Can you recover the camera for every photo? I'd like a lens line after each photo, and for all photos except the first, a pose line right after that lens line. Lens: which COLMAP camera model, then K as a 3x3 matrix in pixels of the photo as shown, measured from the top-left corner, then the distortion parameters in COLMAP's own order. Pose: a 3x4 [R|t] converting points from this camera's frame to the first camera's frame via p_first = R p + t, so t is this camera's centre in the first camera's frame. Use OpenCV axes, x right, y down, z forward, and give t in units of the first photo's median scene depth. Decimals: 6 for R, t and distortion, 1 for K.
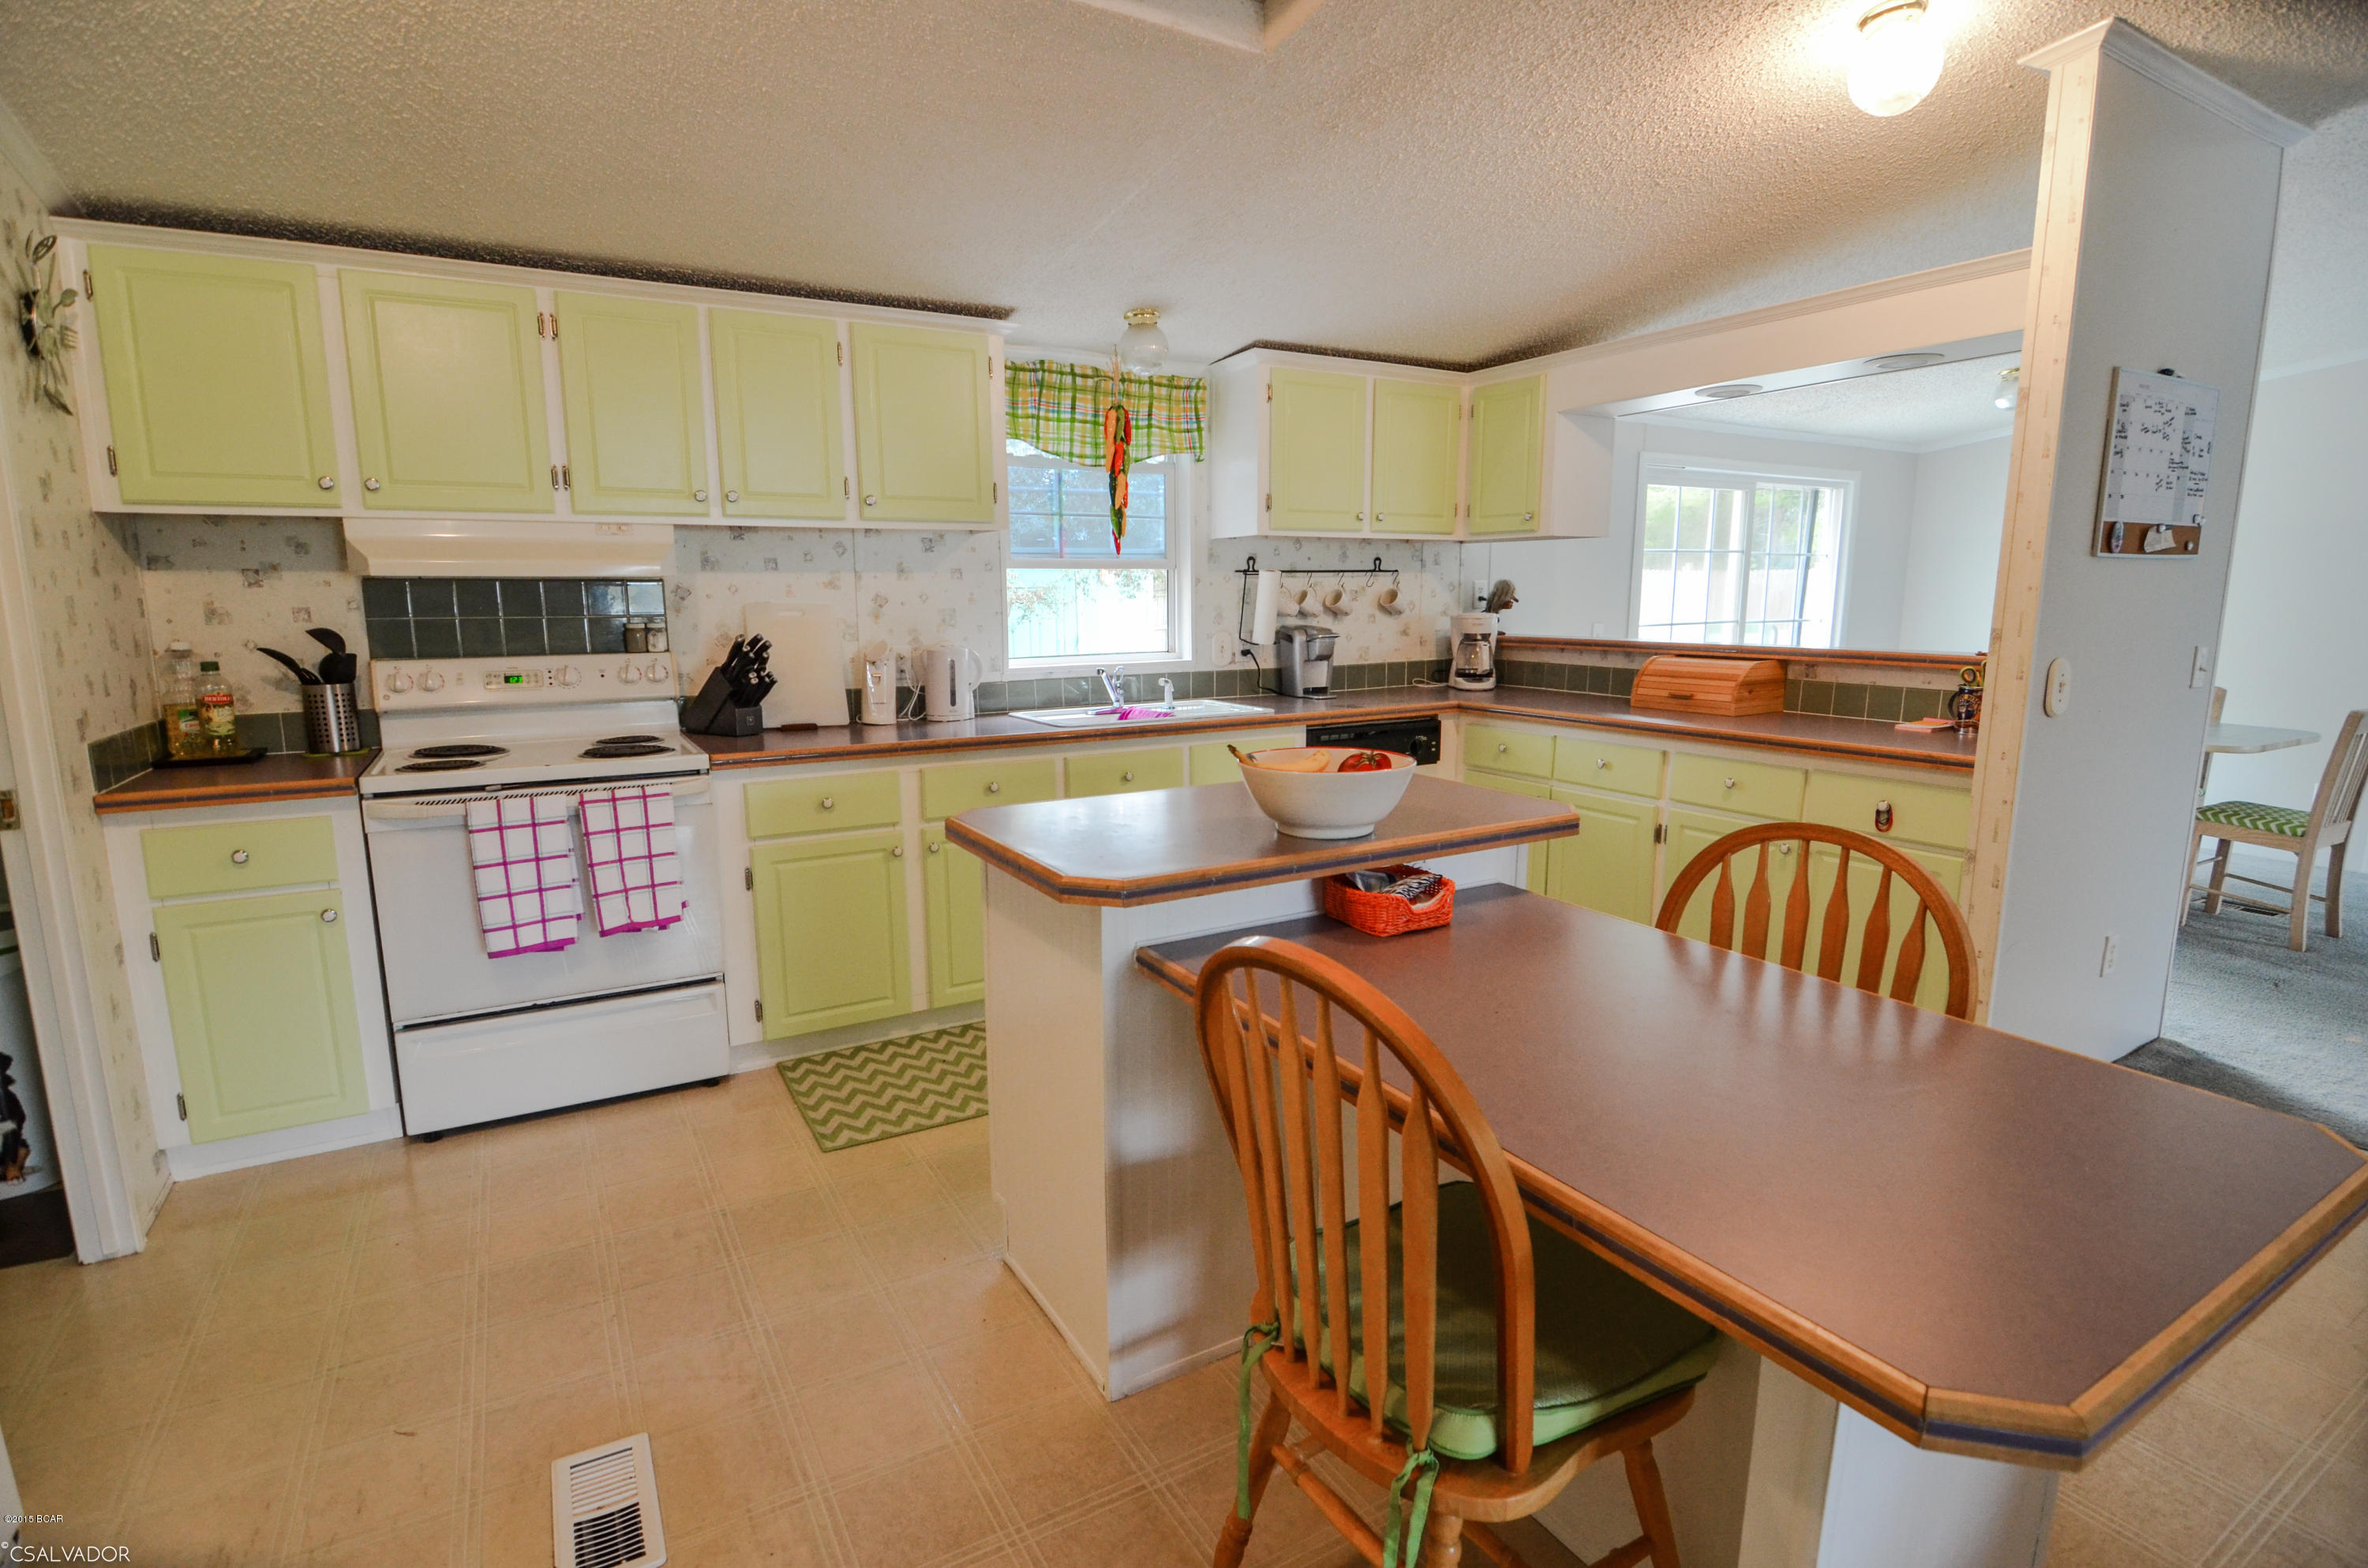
lens RADIAL K [[1121.1, 0, 1136.0], [0, 1121.1, 805.2], [0, 0, 1]] dist [-0.010840, -0.006716]
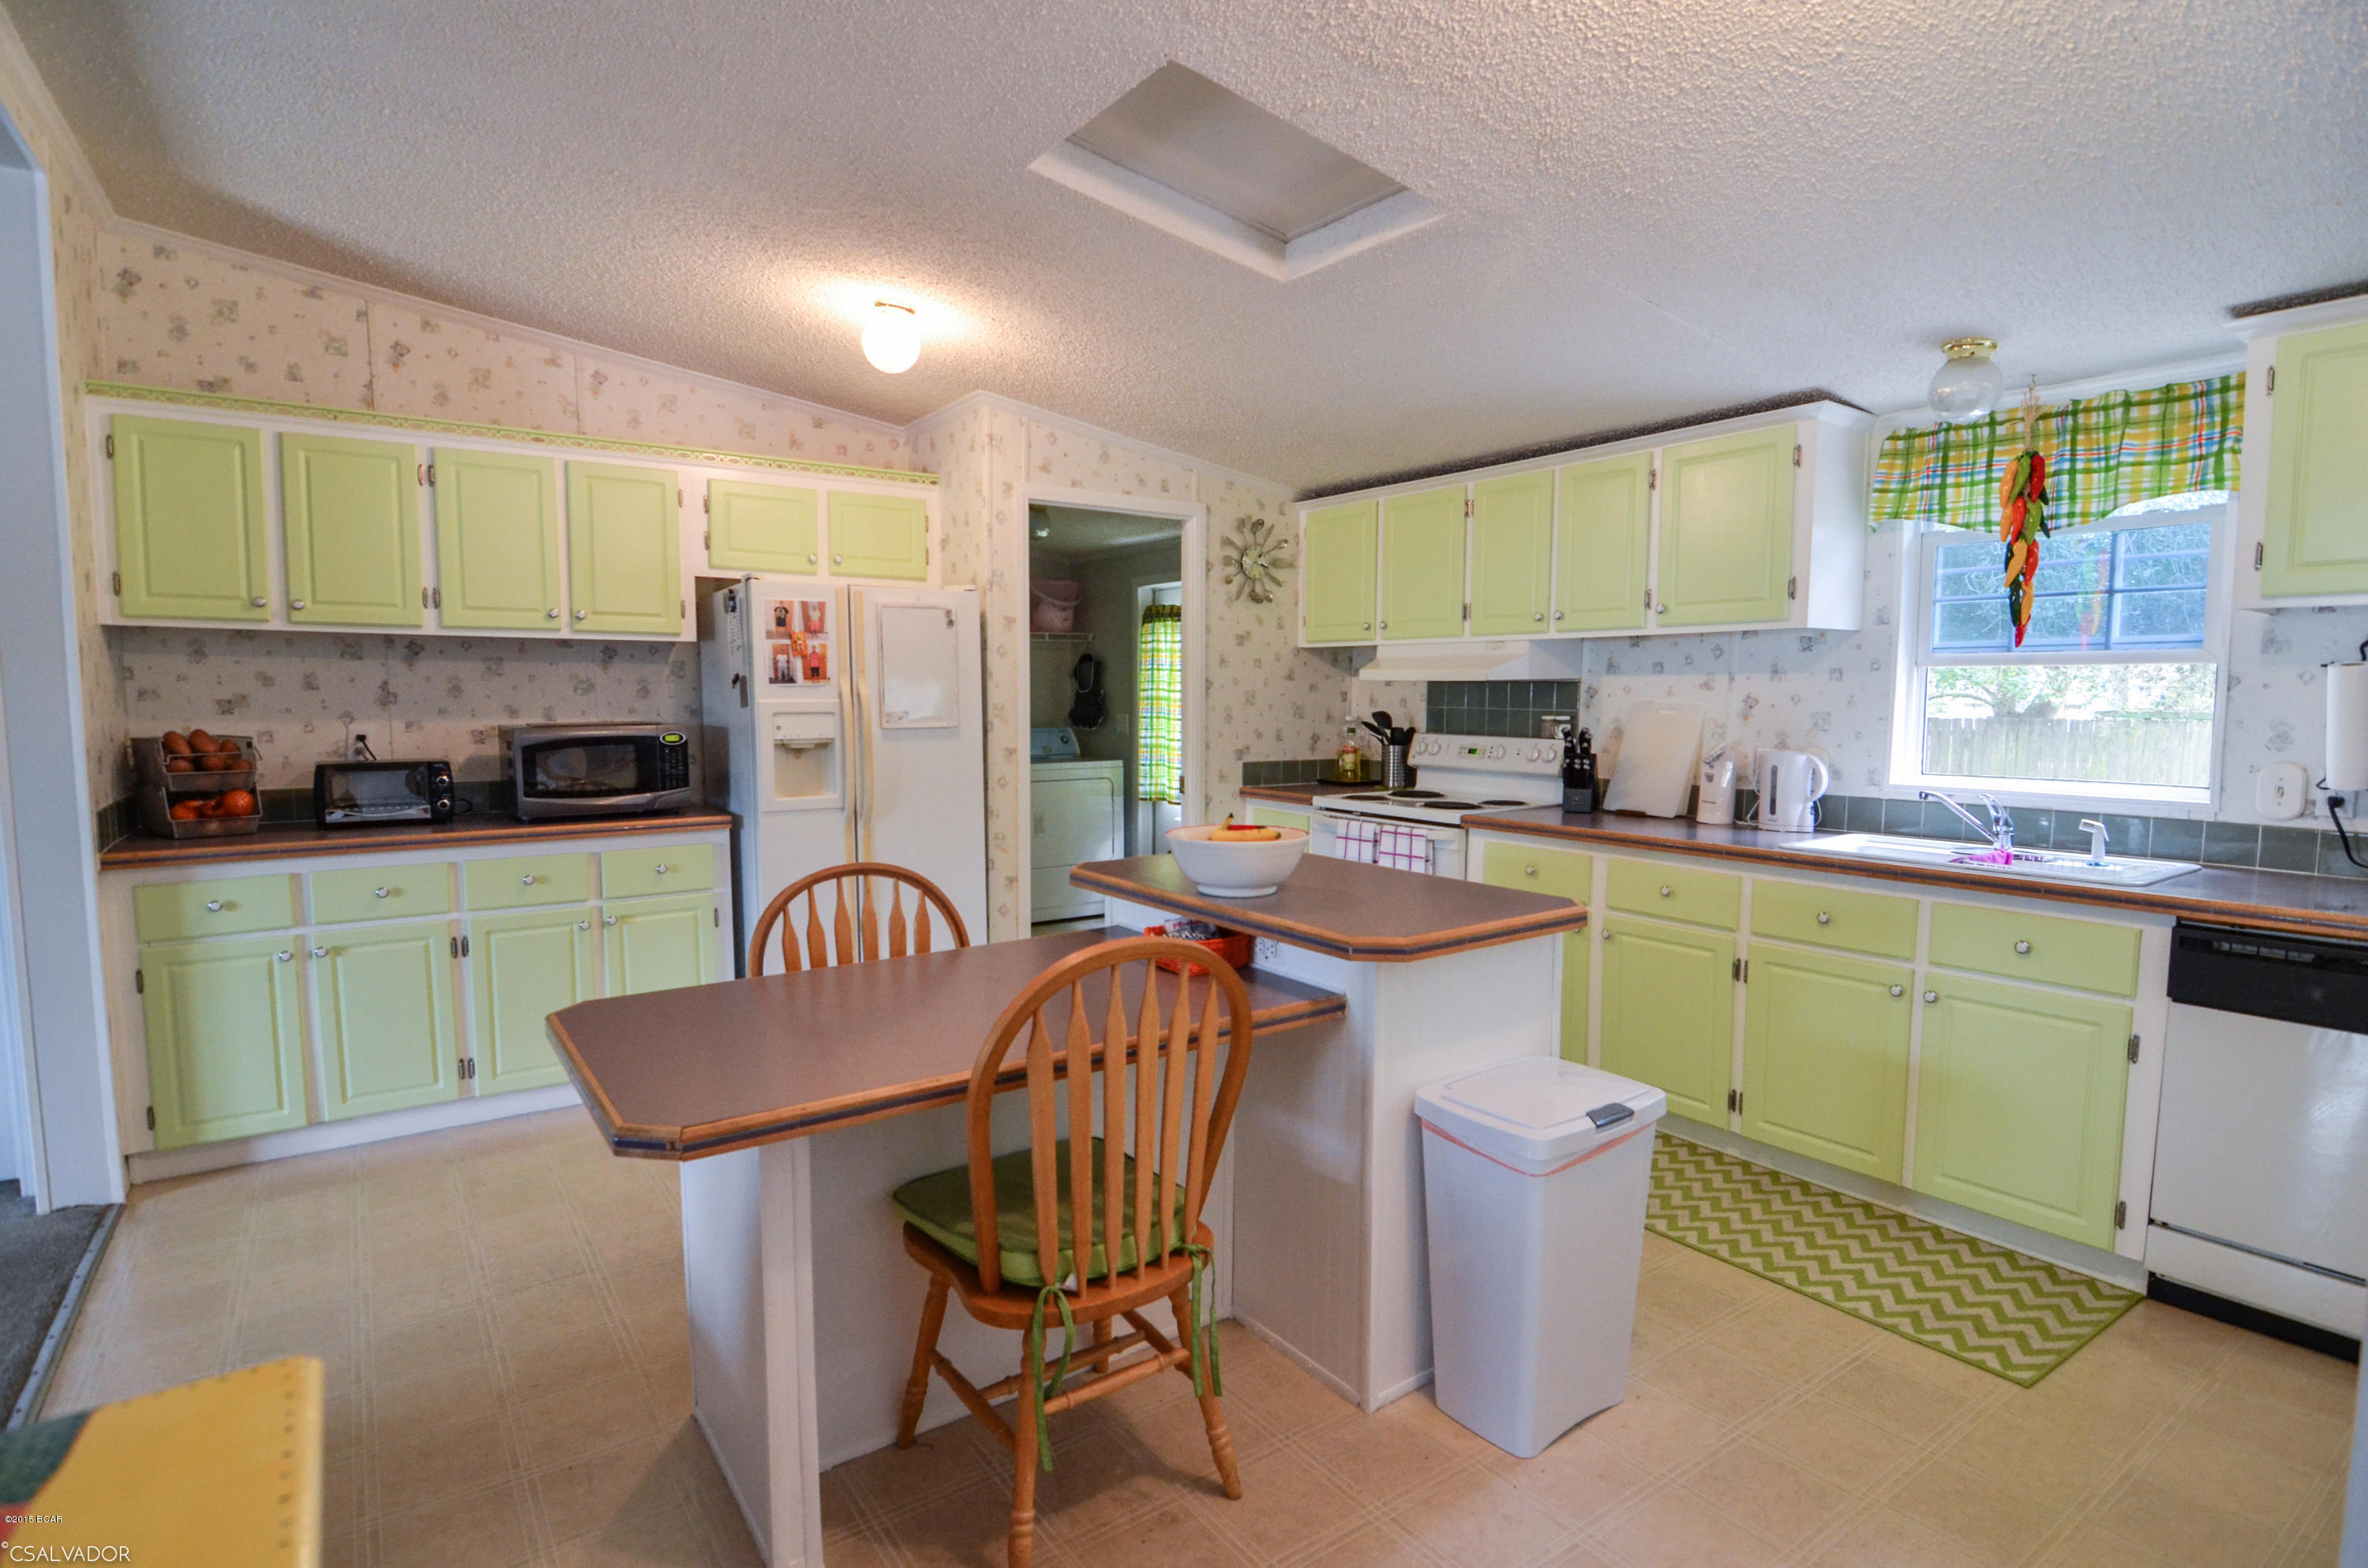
lens RADIAL K [[1121.1, 0, 1174.7], [0, 1121.1, 777.9], [0, 0, 1]] dist [-0.010840, -0.006716]
pose [[0.115944, 0.083096, -0.989774, 0.701658], [-0.187567, 0.980397, 0.060337, -0.082775], [0.975385, 0.178653, 0.129258, 0.397277]]
